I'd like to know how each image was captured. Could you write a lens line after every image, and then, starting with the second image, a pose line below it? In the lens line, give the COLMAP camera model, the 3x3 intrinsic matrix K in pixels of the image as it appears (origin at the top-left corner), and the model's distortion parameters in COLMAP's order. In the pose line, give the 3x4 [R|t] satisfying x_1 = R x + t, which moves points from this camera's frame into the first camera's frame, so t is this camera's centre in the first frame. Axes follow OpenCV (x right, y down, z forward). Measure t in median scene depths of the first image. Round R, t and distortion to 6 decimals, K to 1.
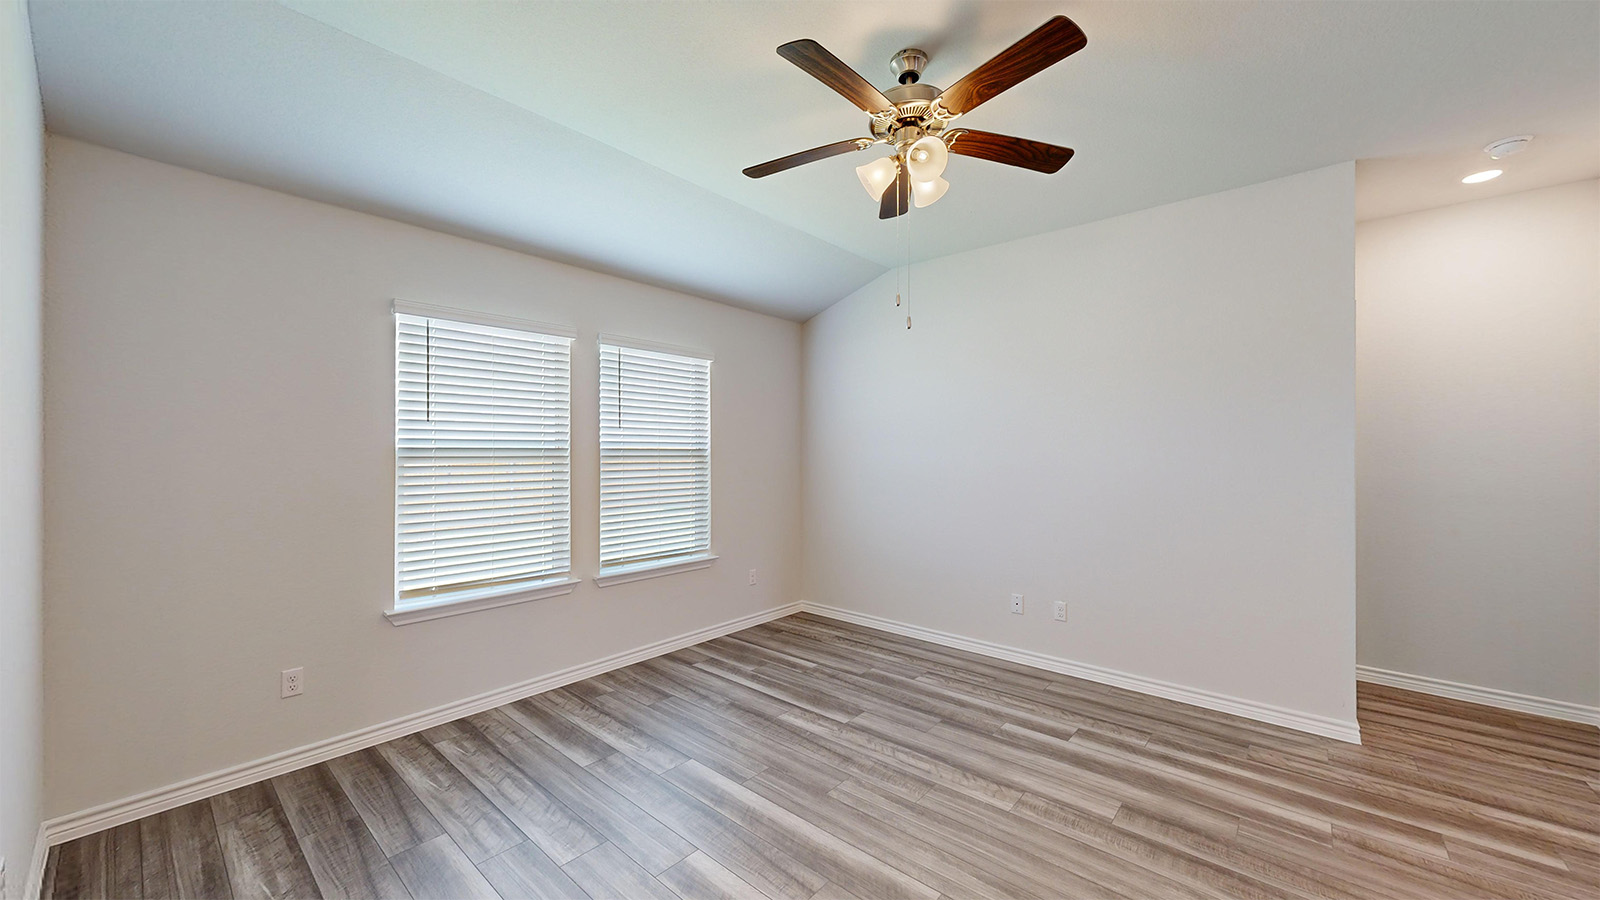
lens RADIAL K [[588.1, 0, 799.3], [0, 588.1, 452.1], [0, 0, 1]] dist [0.000292, 0.000416]
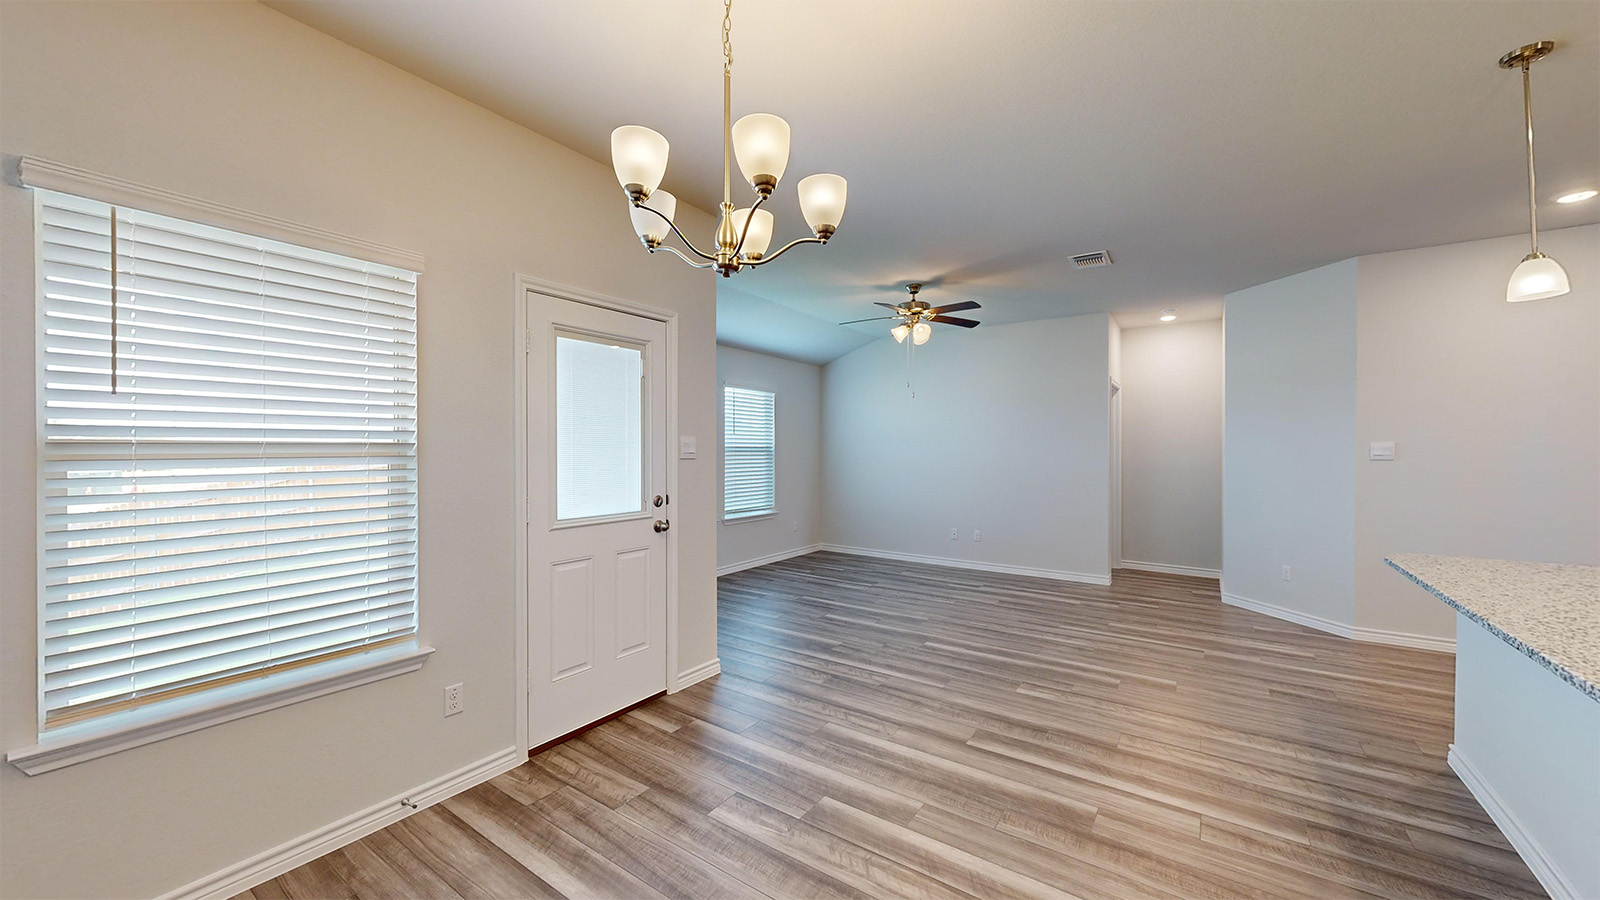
lens RADIAL K [[588.1, 0, 799.3], [0, 588.1, 452.1], [0, 0, 1]] dist [0.000292, 0.000416]
pose [[0.994802, -0.000406, 0.101823, -0.292449], [0.000066, 0.999994, 0.003350, 0.004678], [-0.101824, -0.003326, 0.994797, -0.759111]]
